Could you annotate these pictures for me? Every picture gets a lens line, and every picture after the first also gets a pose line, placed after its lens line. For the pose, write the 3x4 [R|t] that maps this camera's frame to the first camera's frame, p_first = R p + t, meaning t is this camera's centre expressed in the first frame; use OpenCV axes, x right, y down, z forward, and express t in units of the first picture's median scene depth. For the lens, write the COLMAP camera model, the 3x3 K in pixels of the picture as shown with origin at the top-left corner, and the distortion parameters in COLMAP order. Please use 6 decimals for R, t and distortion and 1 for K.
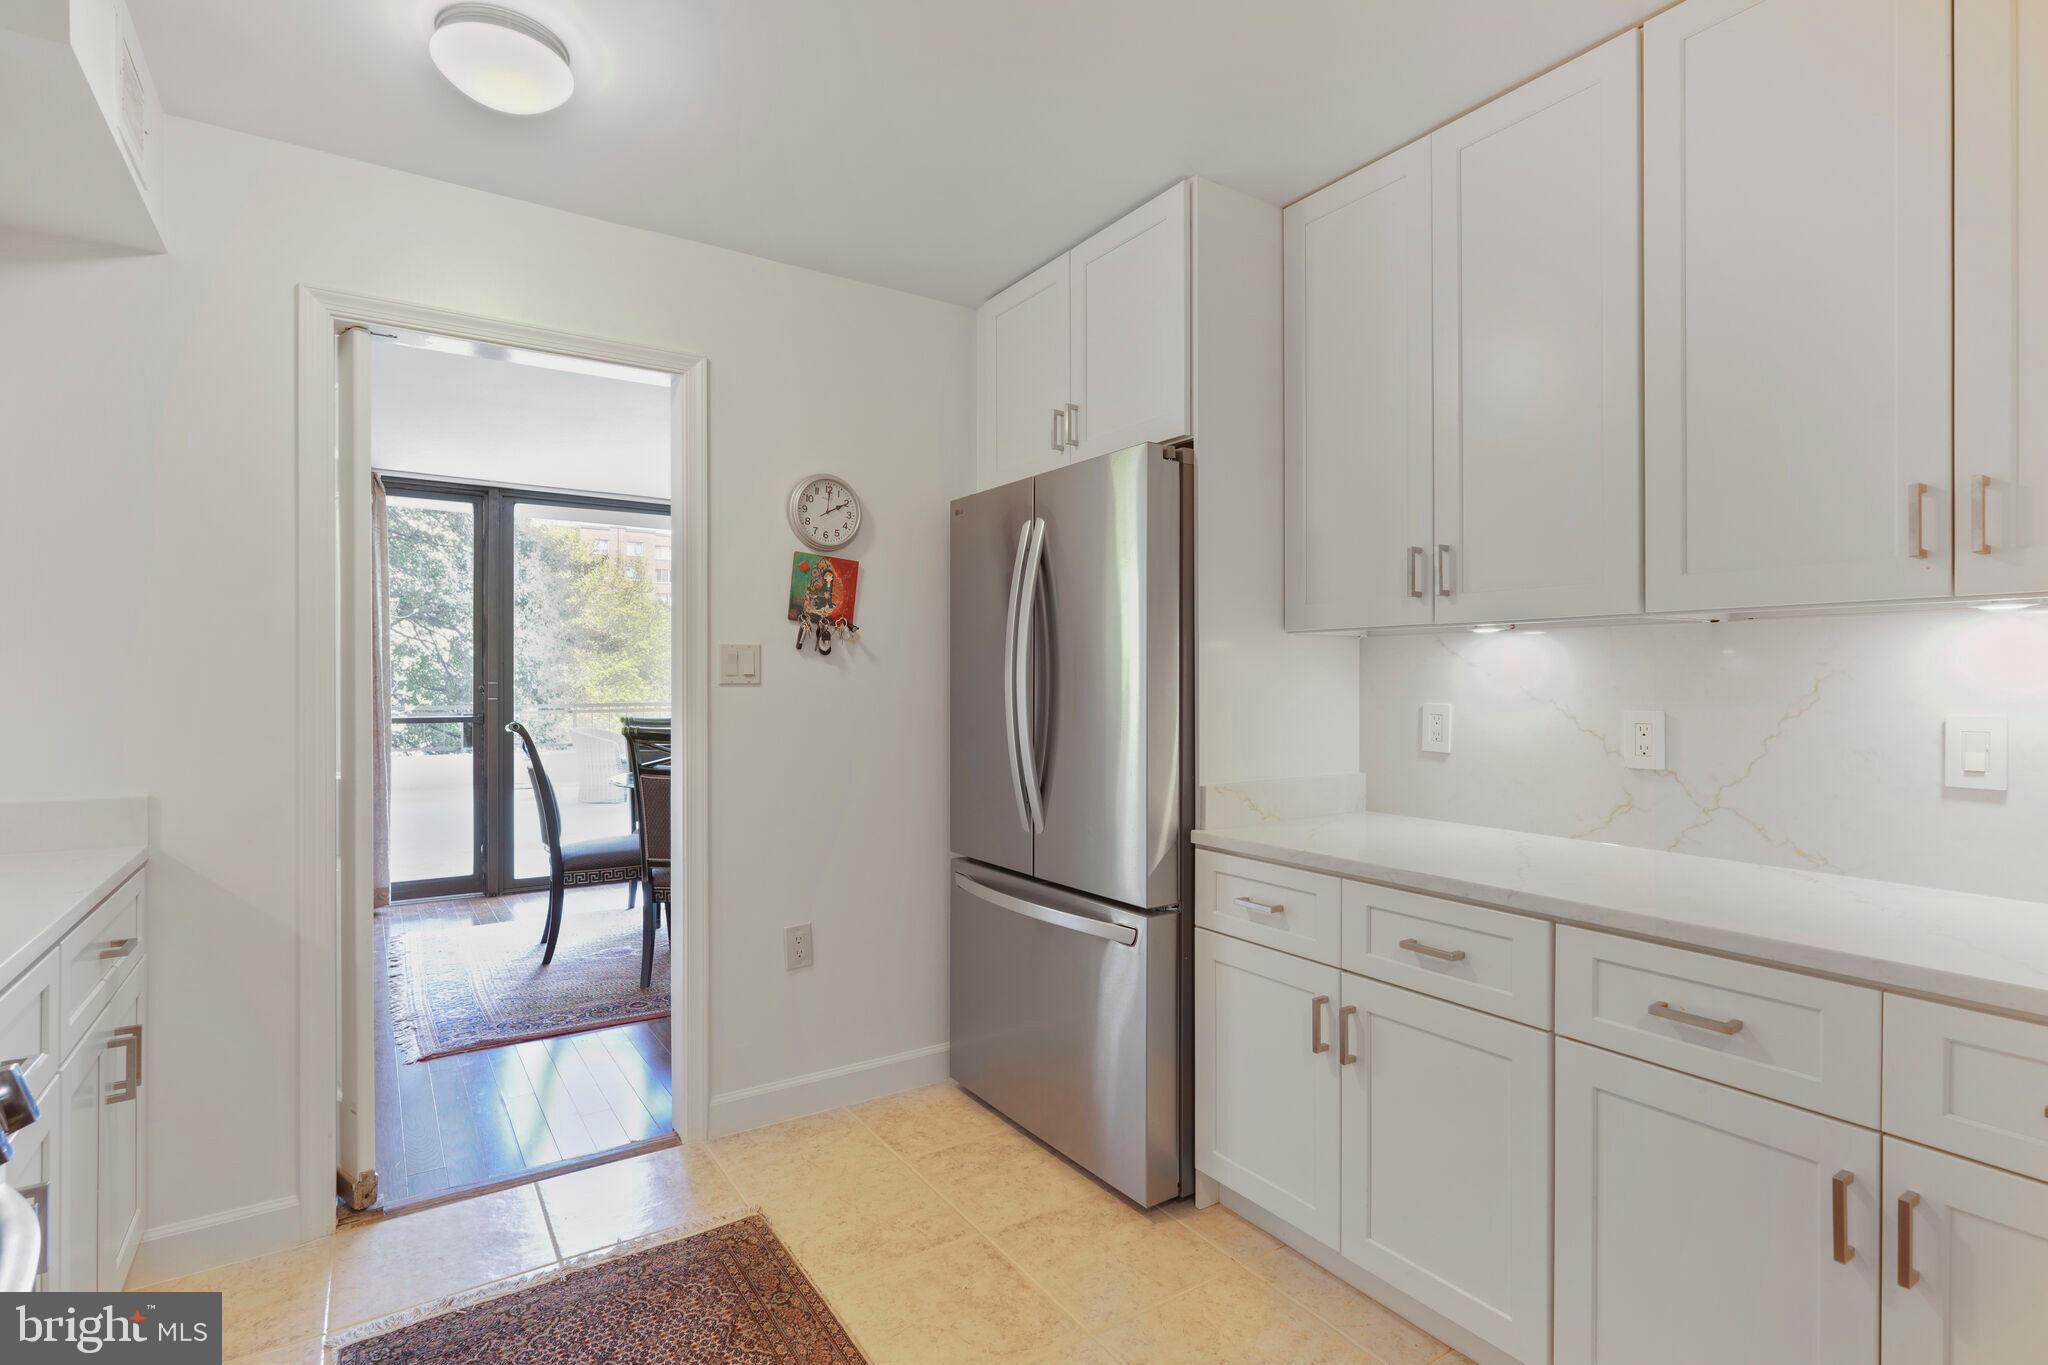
lens RADIAL K [[985.0, 0, 1038.4], [0, 985.0, 681.1], [0, 0, 1]] dist [0.000391, 0.000043]
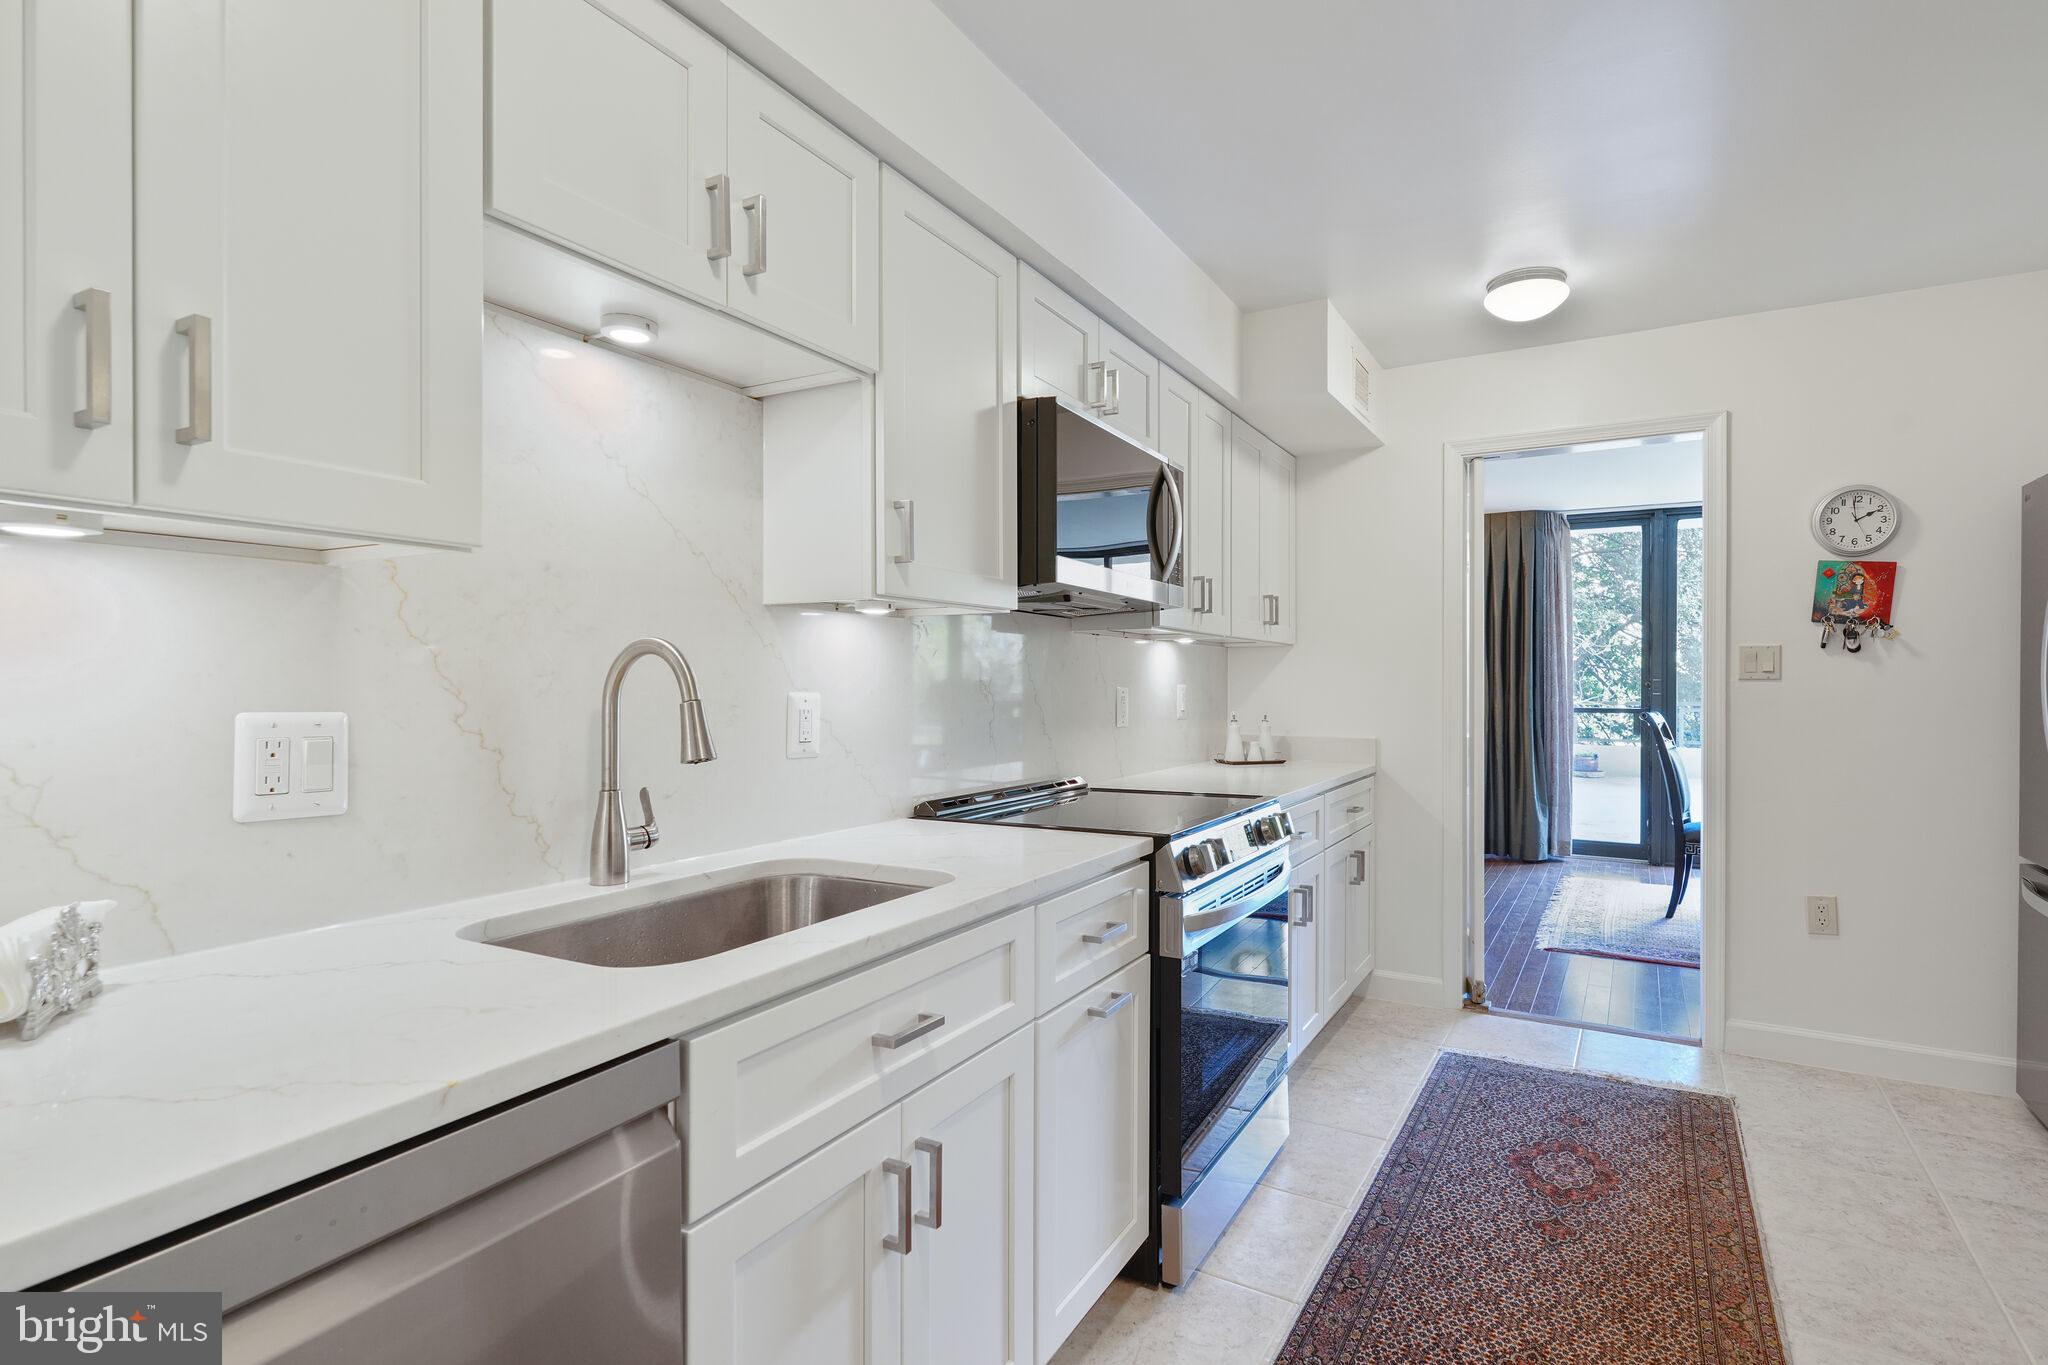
lens RADIAL K [[1060.7, 0, 1037.6], [0, 1060.7, 686.4], [0, 0, 1]] dist [0.004380, 0.000796]
pose [[0.419590, 0.008115, -0.907677, 0.472261], [-0.002451, 0.999967, 0.007807, 0.003943], [0.907710, -0.001052, 0.419596, -0.307748]]
